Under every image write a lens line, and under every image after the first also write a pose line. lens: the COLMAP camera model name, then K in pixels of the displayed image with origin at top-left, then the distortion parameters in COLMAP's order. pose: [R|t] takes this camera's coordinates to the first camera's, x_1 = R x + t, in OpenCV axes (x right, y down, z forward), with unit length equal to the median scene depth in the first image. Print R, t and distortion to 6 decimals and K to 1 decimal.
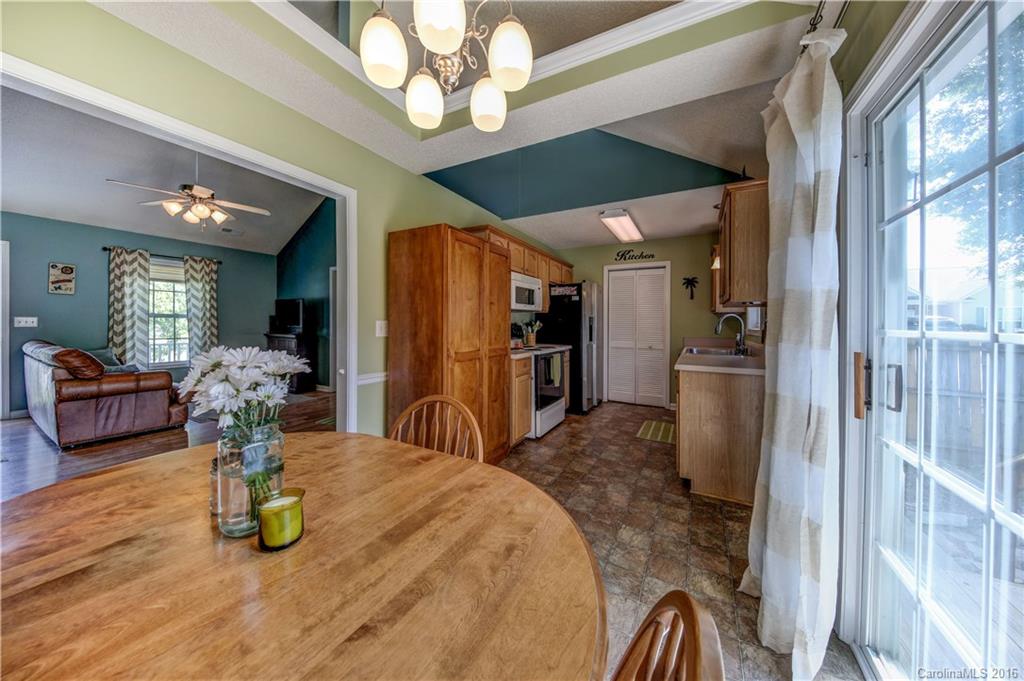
lens RADIAL K [[334.7, 0, 507.1], [0, 334.7, 325.7], [0, 0, 1]] dist [-0.001304, -0.000187]
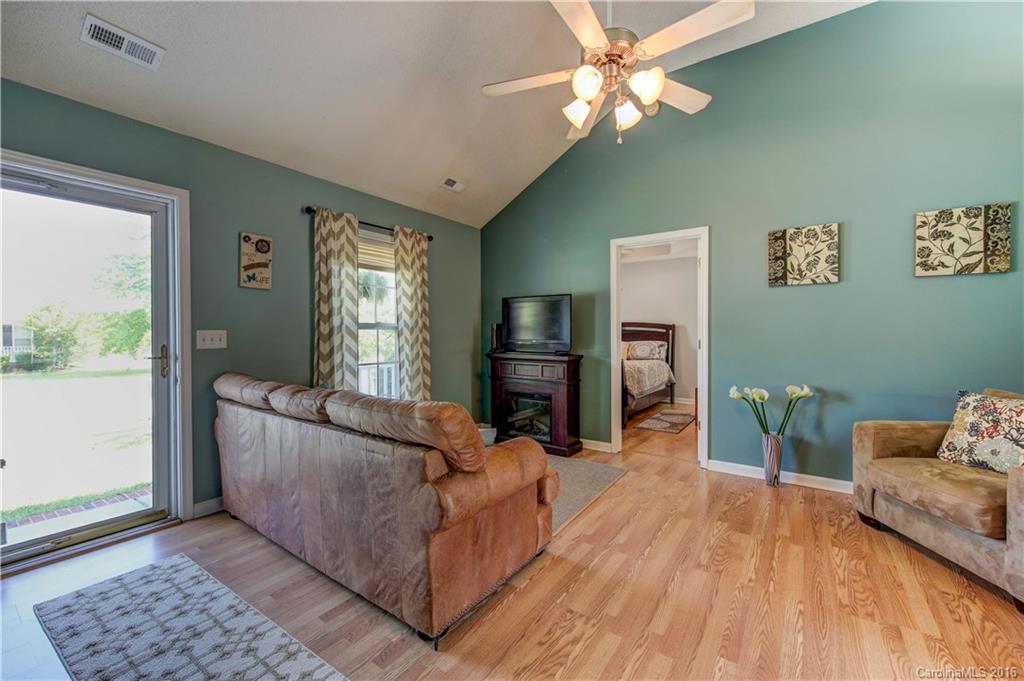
lens RADIAL K [[410.6, 0, 512.0], [0, 410.6, 340.5], [0, 0, 1]] dist [0.001089, 0.000066]
pose [[0.995413, -0.006510, -0.095448, -0.748817], [0.007409, 0.999932, 0.009061, -0.009748], [0.095382, -0.009726, 0.995393, 0.313175]]
